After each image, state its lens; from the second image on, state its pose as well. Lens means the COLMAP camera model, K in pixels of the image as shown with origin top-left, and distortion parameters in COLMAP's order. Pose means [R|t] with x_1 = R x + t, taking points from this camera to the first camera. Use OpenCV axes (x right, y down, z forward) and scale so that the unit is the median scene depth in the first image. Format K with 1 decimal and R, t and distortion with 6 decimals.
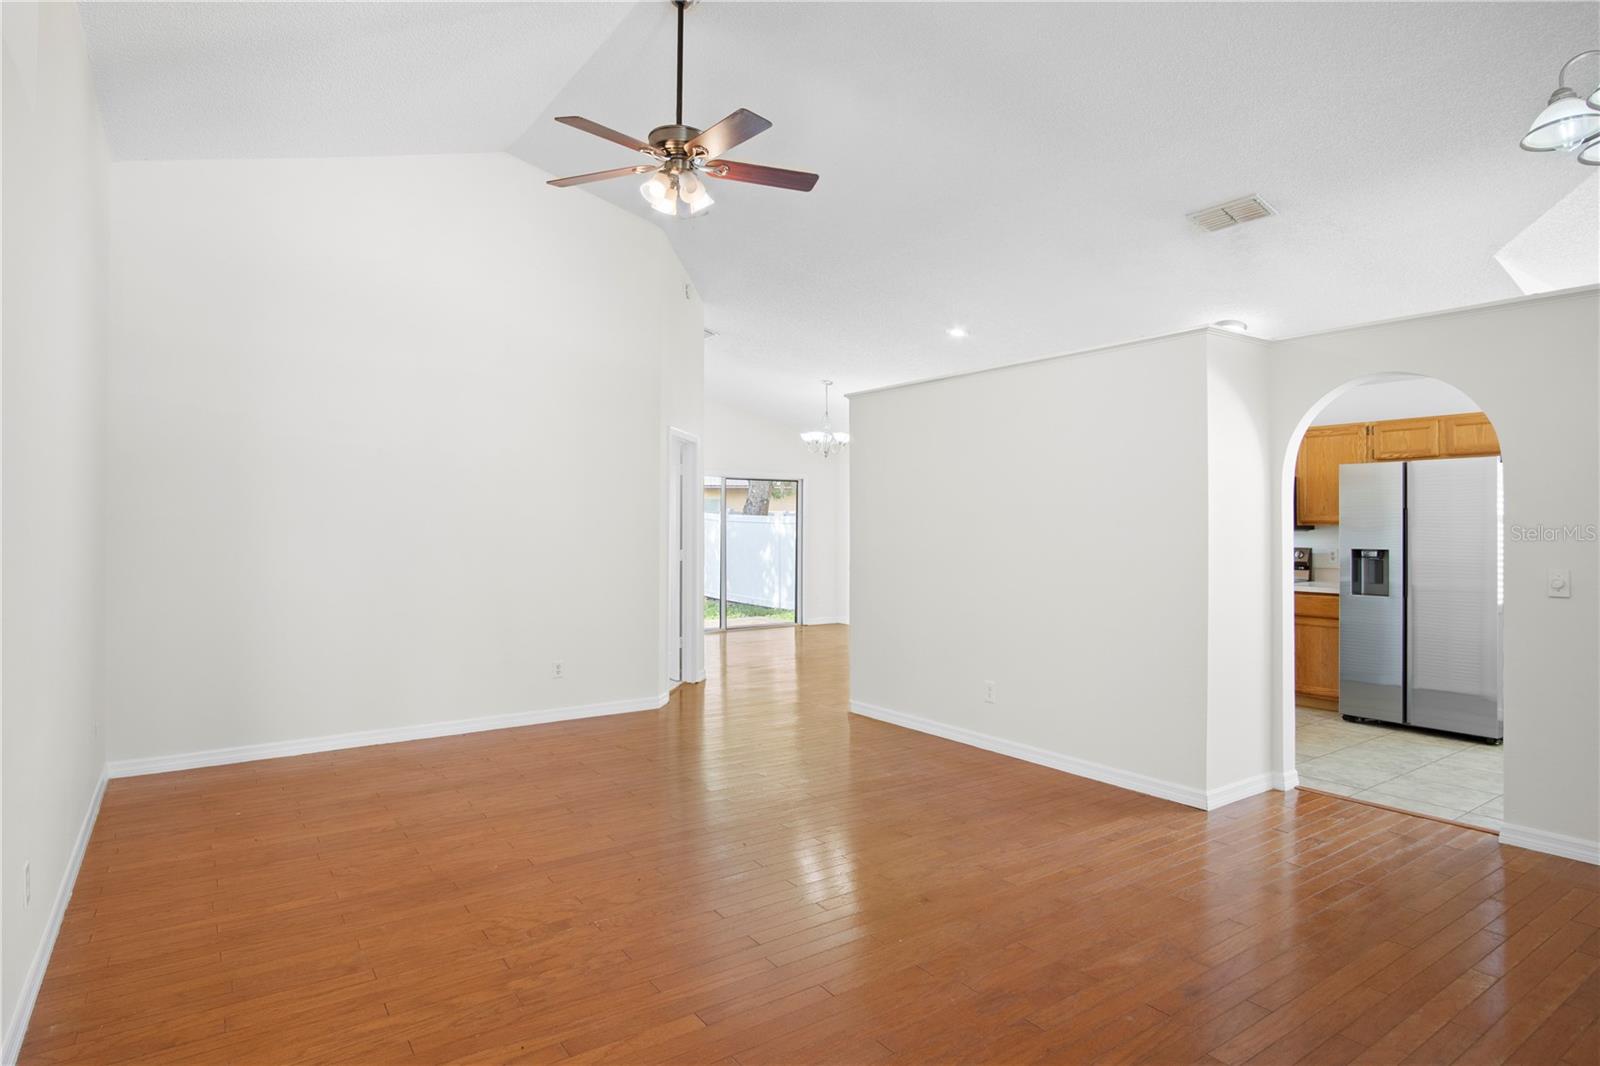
lens RADIAL K [[861.7, 0, 772.1], [0, 861.7, 527.5], [0, 0, 1]] dist [-0.031370, -0.000625]
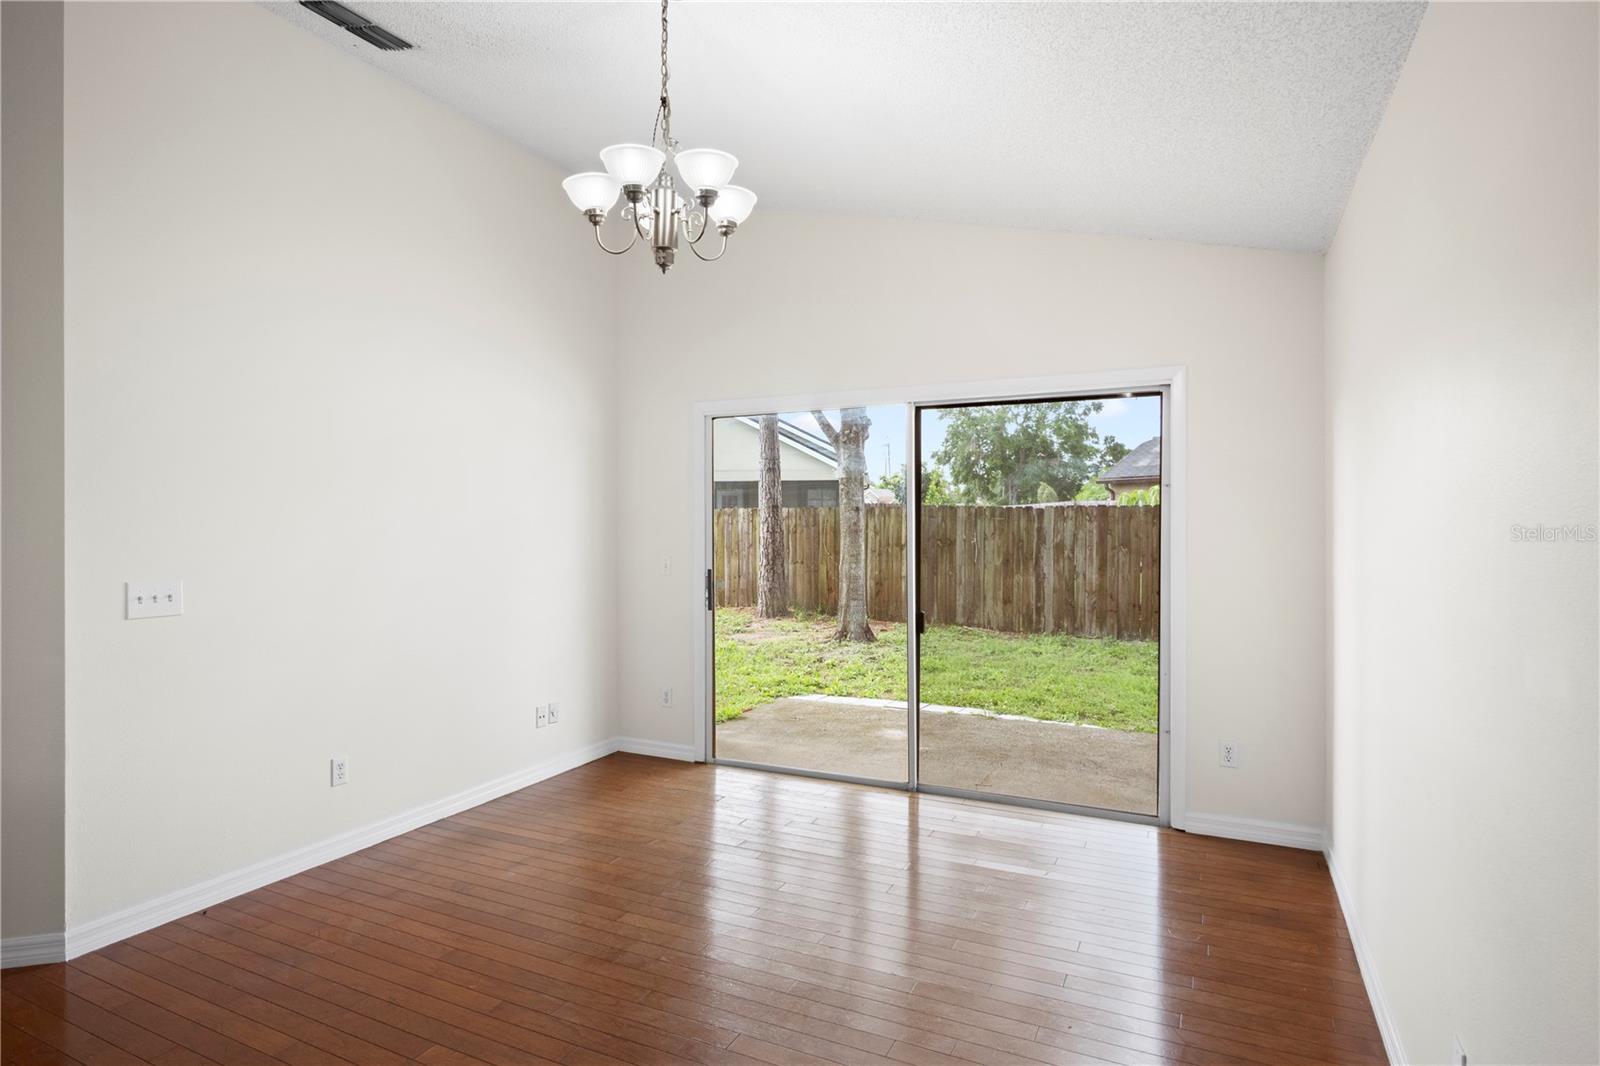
lens RADIAL K [[861.7, 0, 772.1], [0, 861.7, 527.5], [0, 0, 1]] dist [-0.031370, -0.000625]
pose [[0.484097, 0.000896, -0.875014, 0.448775], [0.002107, 0.999995, 0.002190, -0.004007], [0.875012, -0.002904, 0.484093, 1.289373]]
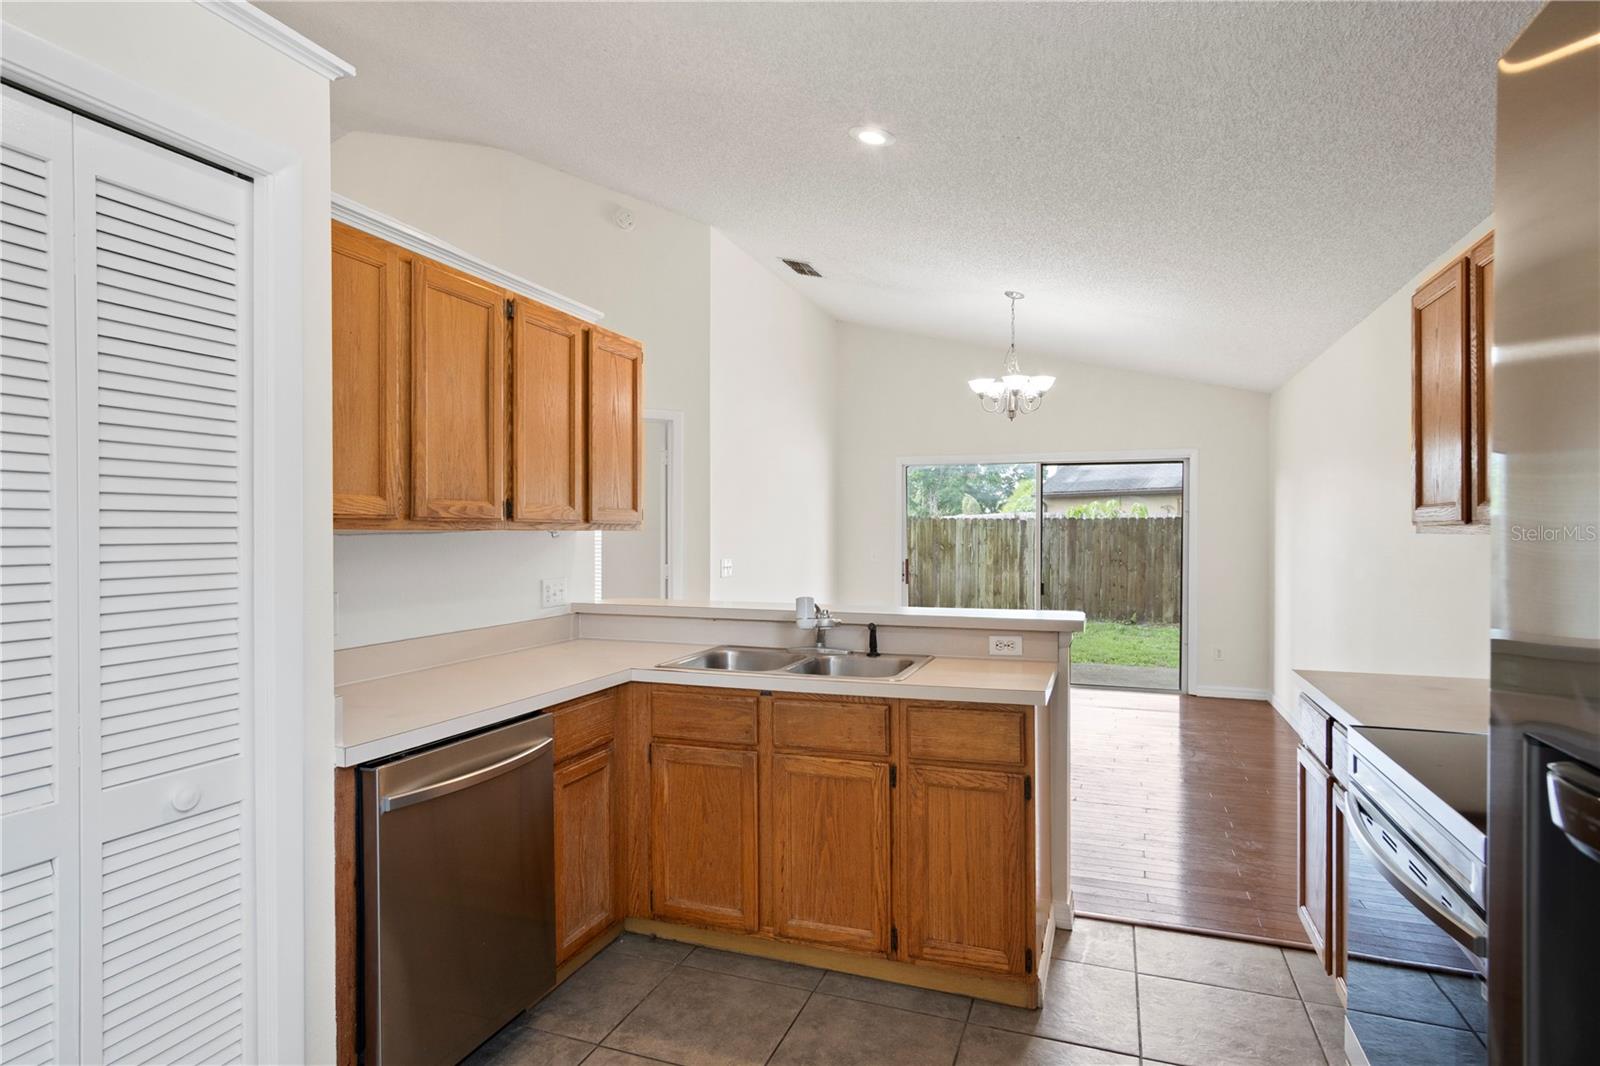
lens RADIAL K [[846.4, 0, 800.0], [0, 846.4, 533.0], [0, 0, 1]] dist [-0.003878, -0.000322]
pose [[0.589742, -0.001625, -0.807590, 0.651452], [0.001669, 0.999998, -0.000793, -0.002939], [0.807590, -0.000881, 0.589744, 0.769014]]
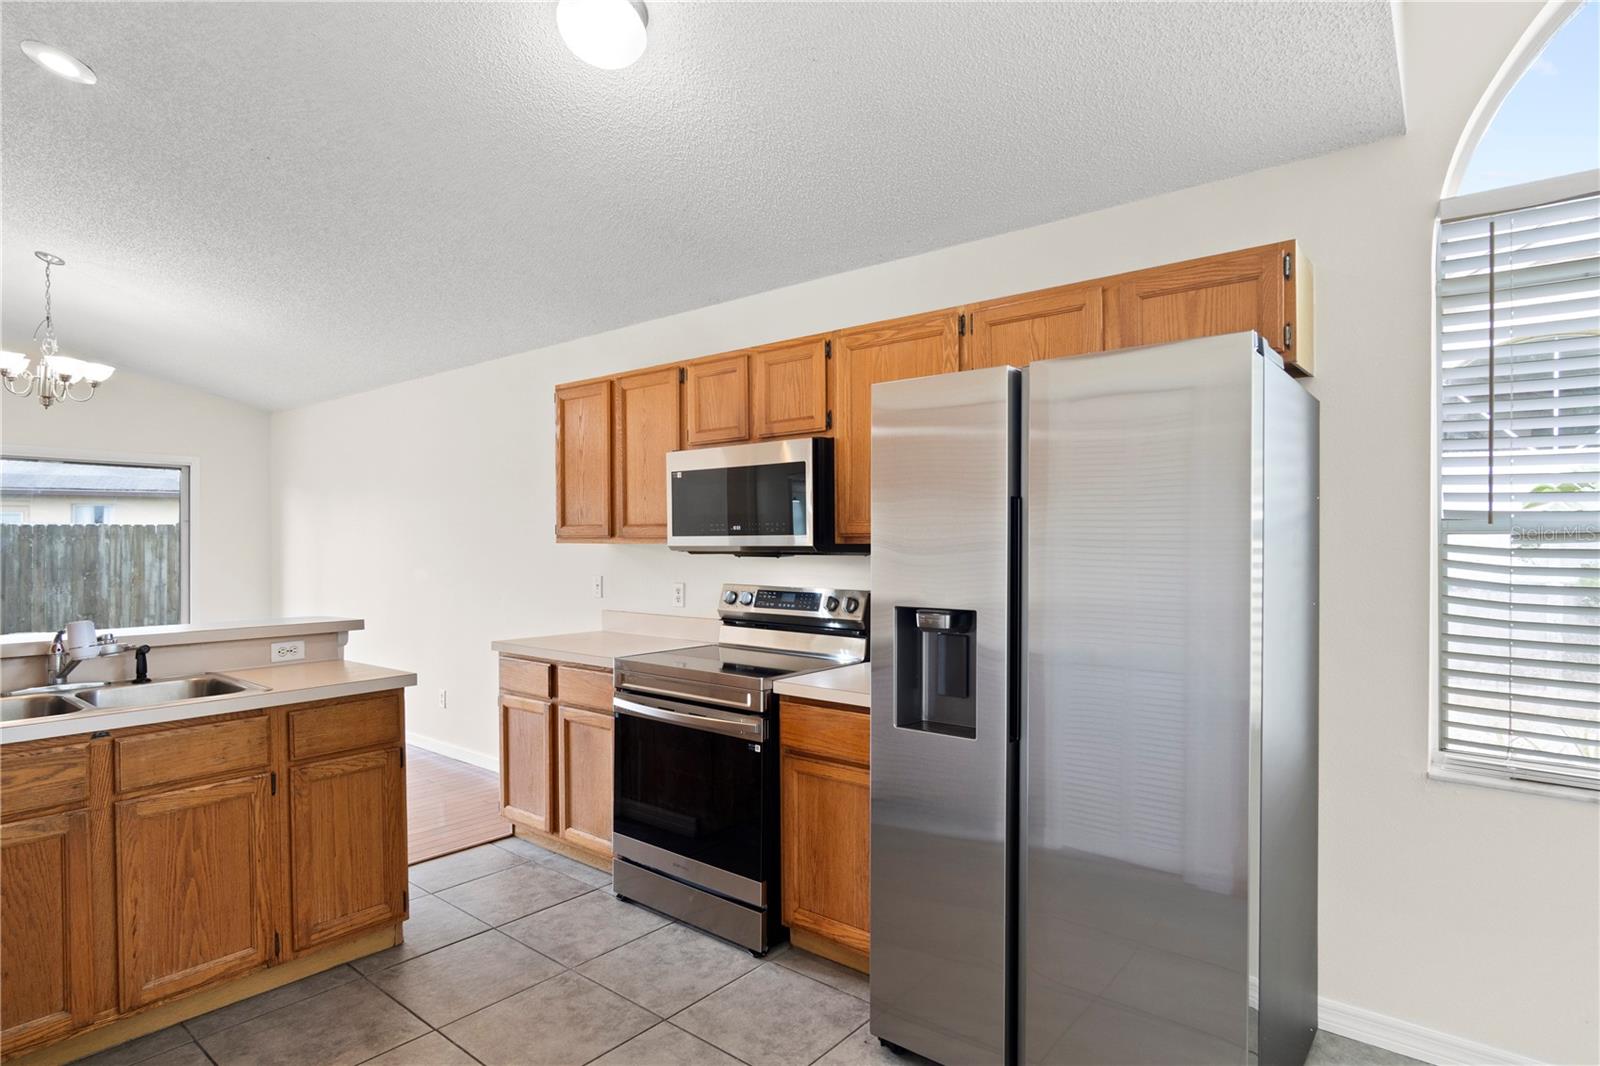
lens RADIAL K [[854.4, 0, 762.7], [0, 854.4, 543.2], [0, 0, 1]] dist [0.002726, 0.000472]
pose [[0.967525, -0.003413, 0.252754, 0.492287], [0.002824, 0.999992, 0.002696, -0.003860], [-0.252761, -0.001895, 0.967527, 0.600685]]
